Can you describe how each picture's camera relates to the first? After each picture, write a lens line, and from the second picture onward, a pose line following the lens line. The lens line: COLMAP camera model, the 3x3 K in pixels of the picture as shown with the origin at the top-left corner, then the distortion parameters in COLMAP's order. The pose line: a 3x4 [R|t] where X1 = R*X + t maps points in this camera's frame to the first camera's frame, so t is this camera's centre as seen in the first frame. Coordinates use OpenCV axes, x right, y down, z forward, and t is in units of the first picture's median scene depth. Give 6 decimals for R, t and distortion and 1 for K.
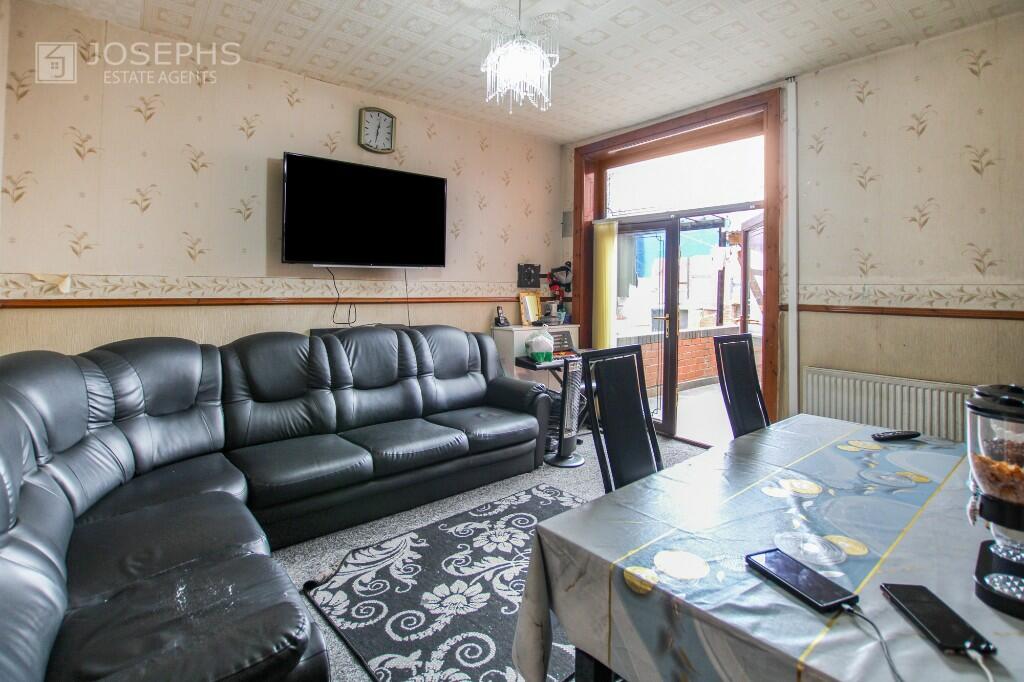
lens RADIAL K [[494.0, 0, 517.1], [0, 494.0, 281.0], [0, 0, 1]] dist [-0.017101, 0.000519]
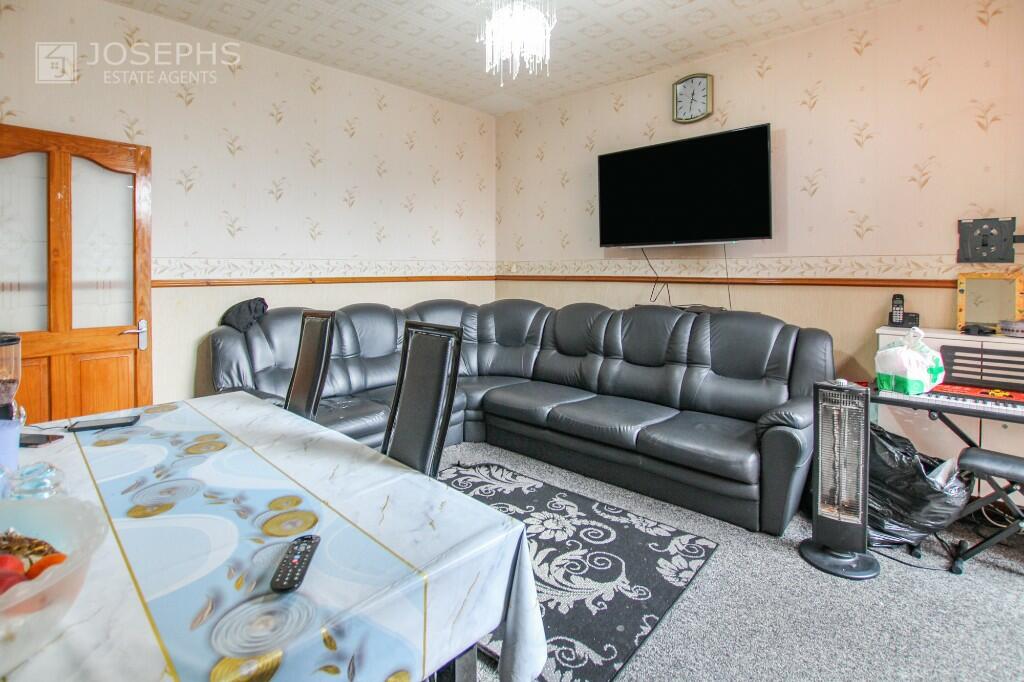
lens RADIAL K [[494.0, 0, 517.1], [0, 494.0, 281.0], [0, 0, 1]] dist [-0.017101, 0.000519]
pose [[0.127519, 0.017652, -0.991679, 0.762647], [0.022434, 0.999534, 0.020677, 0.017232], [0.991582, -0.024884, 0.127064, 0.686376]]
